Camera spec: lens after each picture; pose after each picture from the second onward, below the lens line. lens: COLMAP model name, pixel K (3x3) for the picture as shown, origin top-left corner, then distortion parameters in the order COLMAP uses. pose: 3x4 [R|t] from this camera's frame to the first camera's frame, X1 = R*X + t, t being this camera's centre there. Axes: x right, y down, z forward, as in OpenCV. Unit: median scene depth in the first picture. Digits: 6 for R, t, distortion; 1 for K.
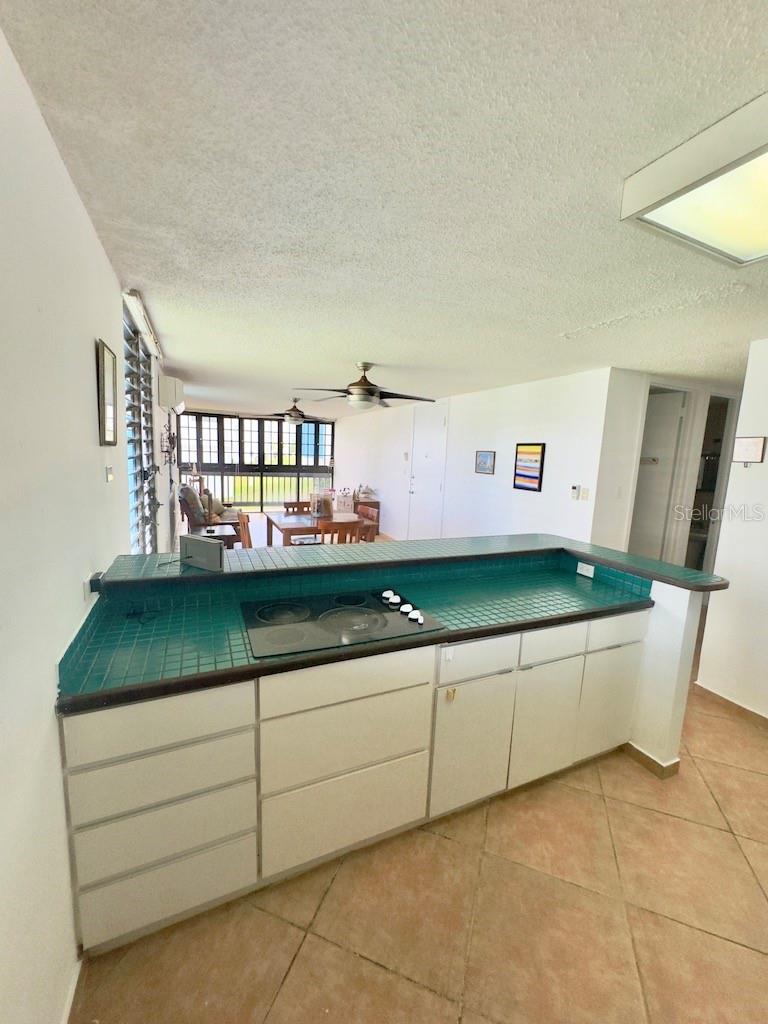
lens RADIAL K [[410.3, 0, 384.8], [0, 410.3, 512.6], [0, 0, 1]] dist [-0.002309, 0.000030]
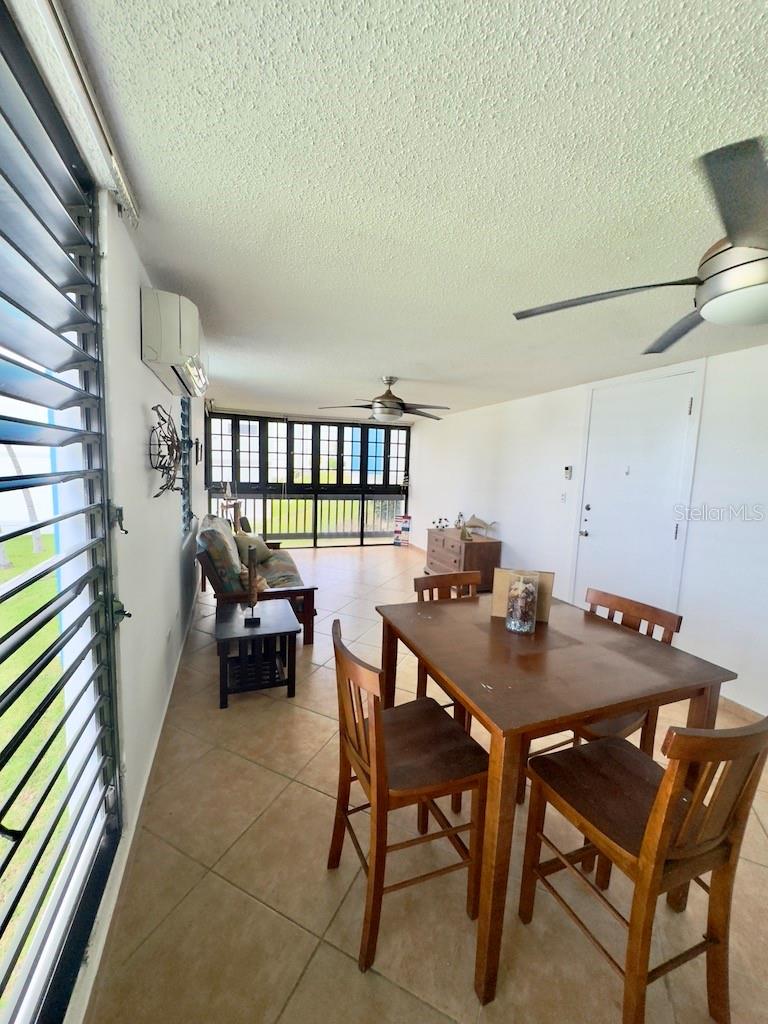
lens RADIAL K [[410.3, 0, 387.0], [0, 410.3, 512.4], [0, 0, 1]] dist [-0.002309, 0.000030]
pose [[0.997444, 0.001255, -0.071446, -0.119585], [-0.003816, 0.999355, -0.035717, -0.039359], [0.071355, 0.035898, 0.996805, 0.269600]]
